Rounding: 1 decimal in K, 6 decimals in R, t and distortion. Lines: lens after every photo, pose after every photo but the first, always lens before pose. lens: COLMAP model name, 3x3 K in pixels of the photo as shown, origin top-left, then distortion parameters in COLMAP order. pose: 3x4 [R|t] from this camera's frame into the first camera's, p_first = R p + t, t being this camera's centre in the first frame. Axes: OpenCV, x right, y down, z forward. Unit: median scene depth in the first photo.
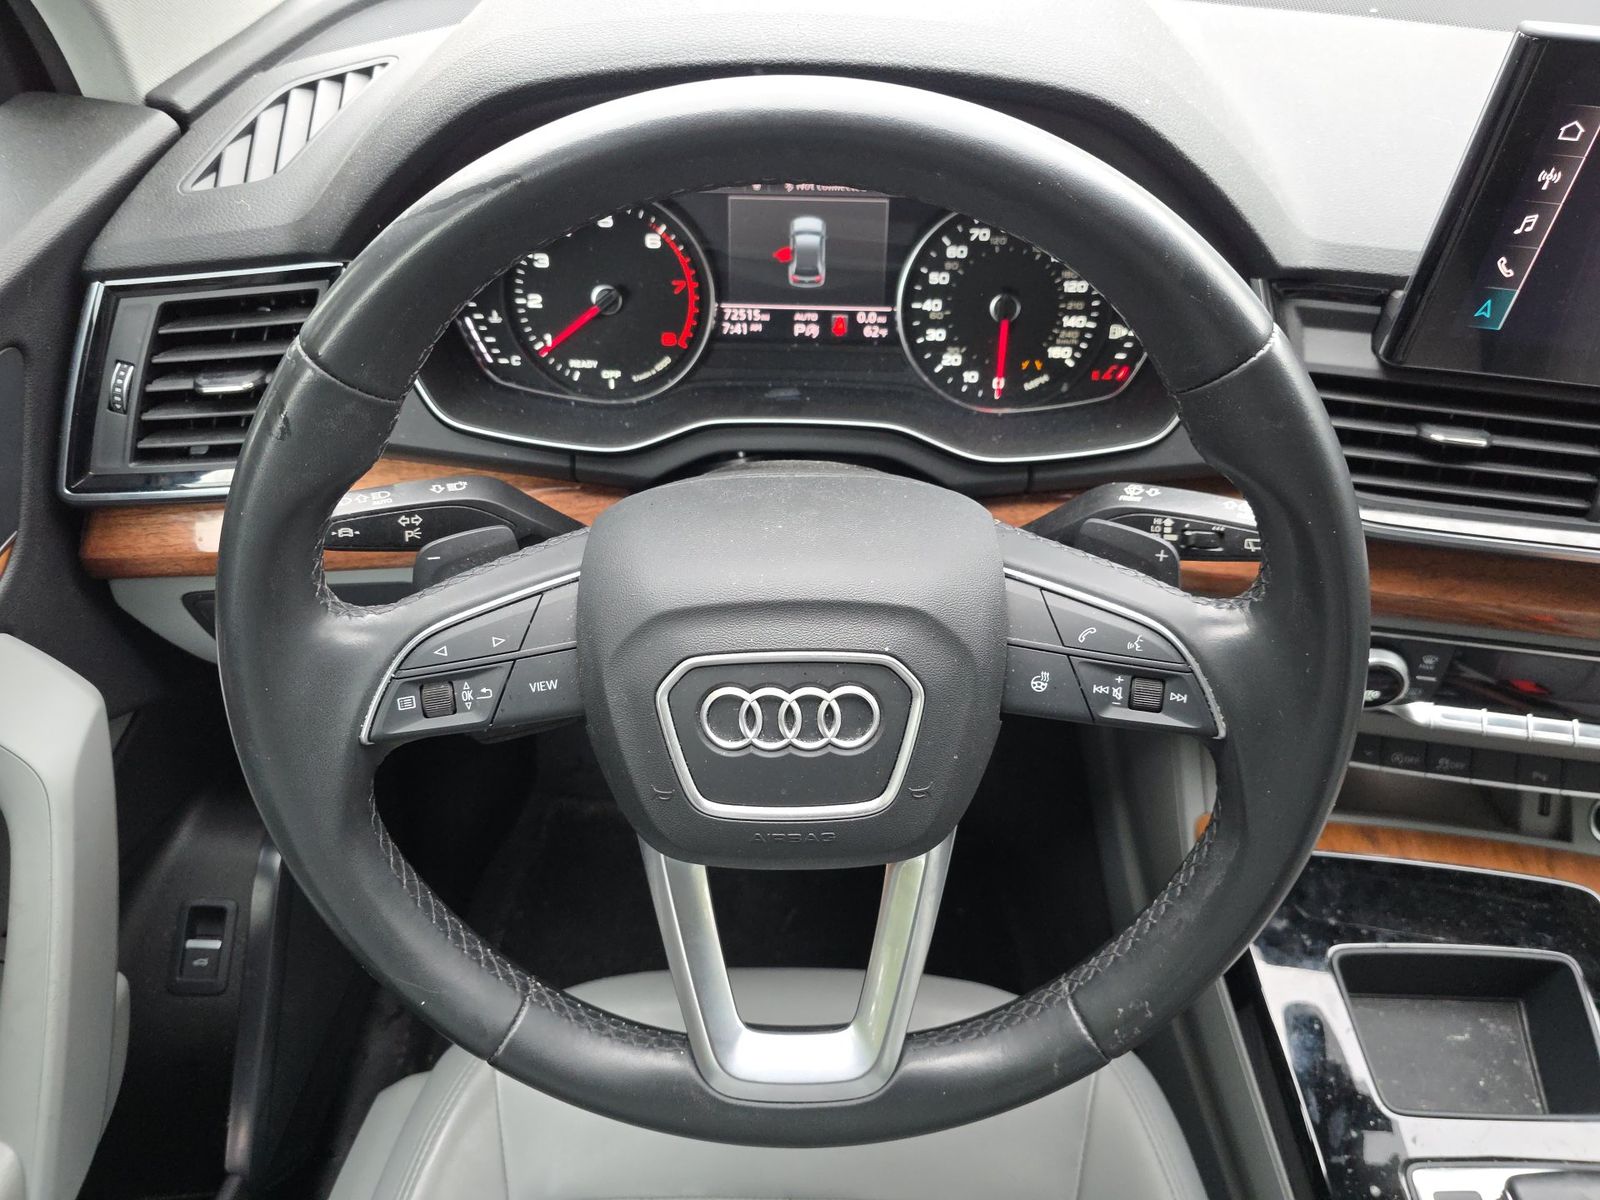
lens RADIAL K [[1101.8, 0, 803.6], [0, 1101.8, 573.8], [0, 0, 1]] dist [0.082232, -0.089274]
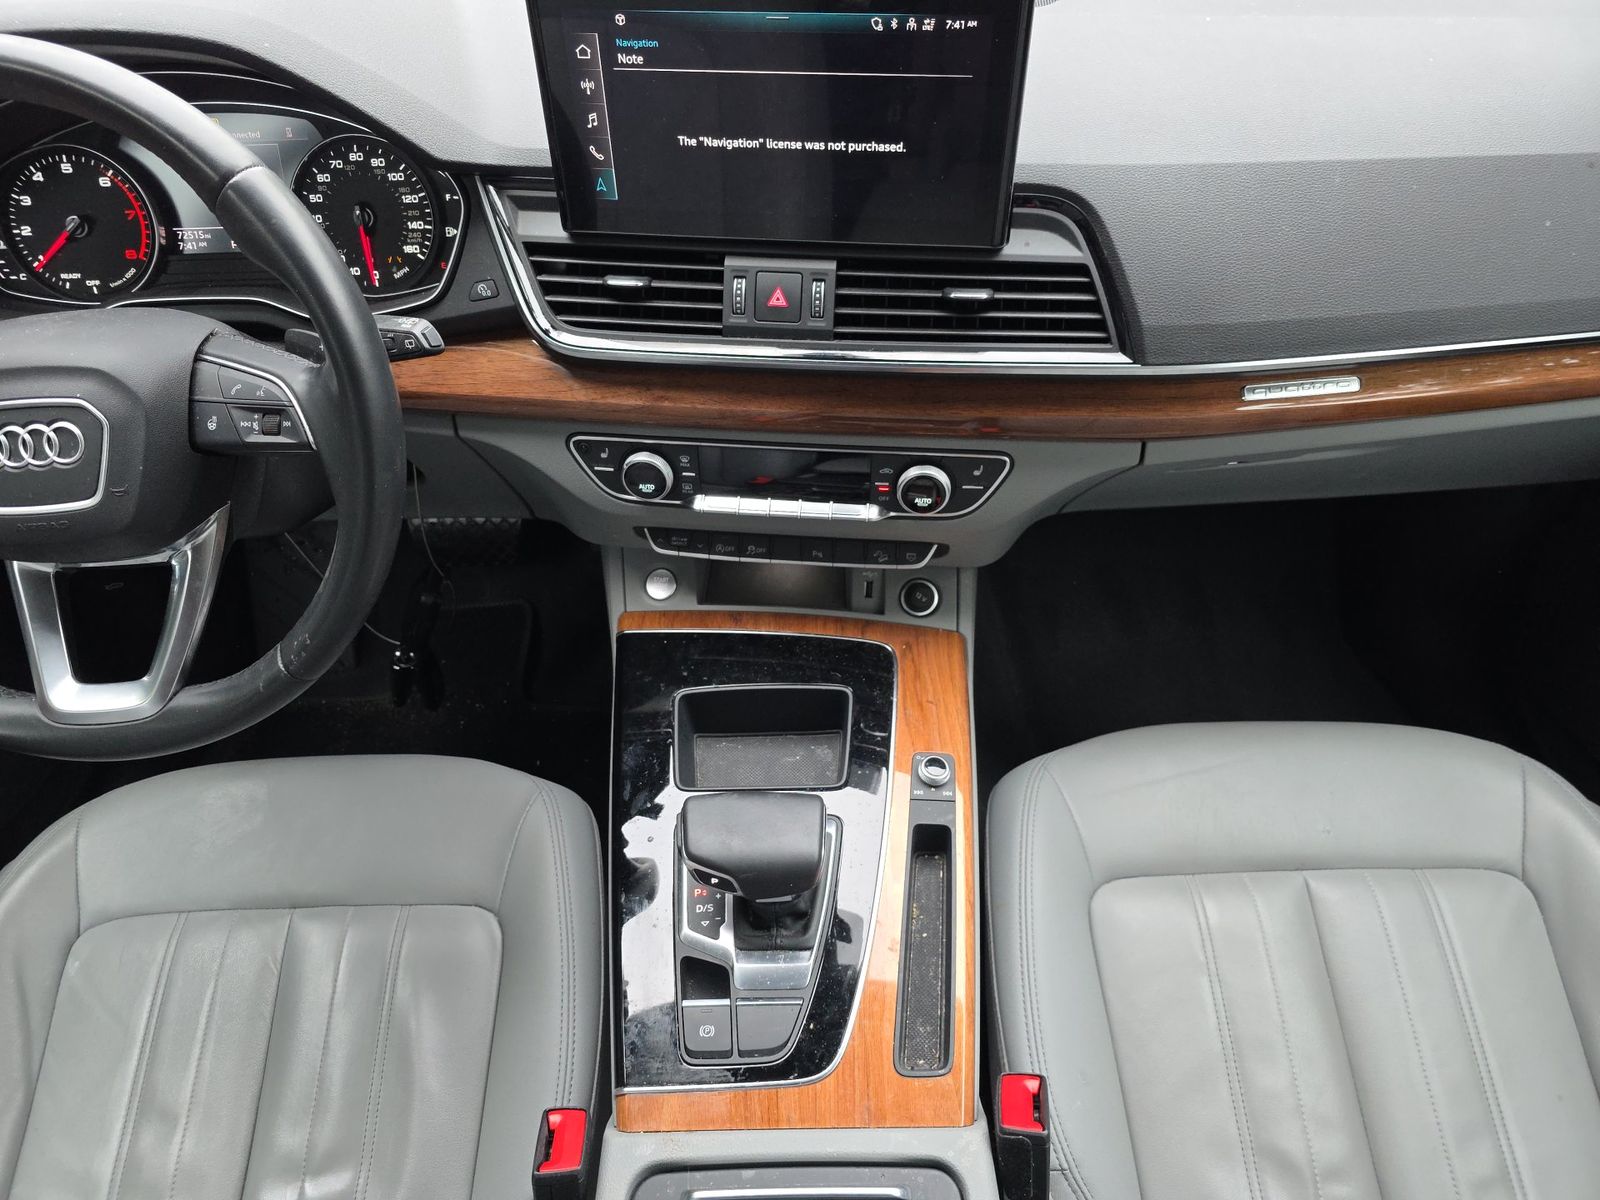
lens RADIAL K [[1087.3, 0, 800.0], [0, 1087.3, 600.0], [0, 0, 1]] dist [0.058664, -0.054045]
pose [[0.998514, -0.048298, -0.025235, 0.728530], [0.047870, 0.998704, -0.017300, 0.282022], [0.026038, 0.016066, 0.999532, -0.339772]]
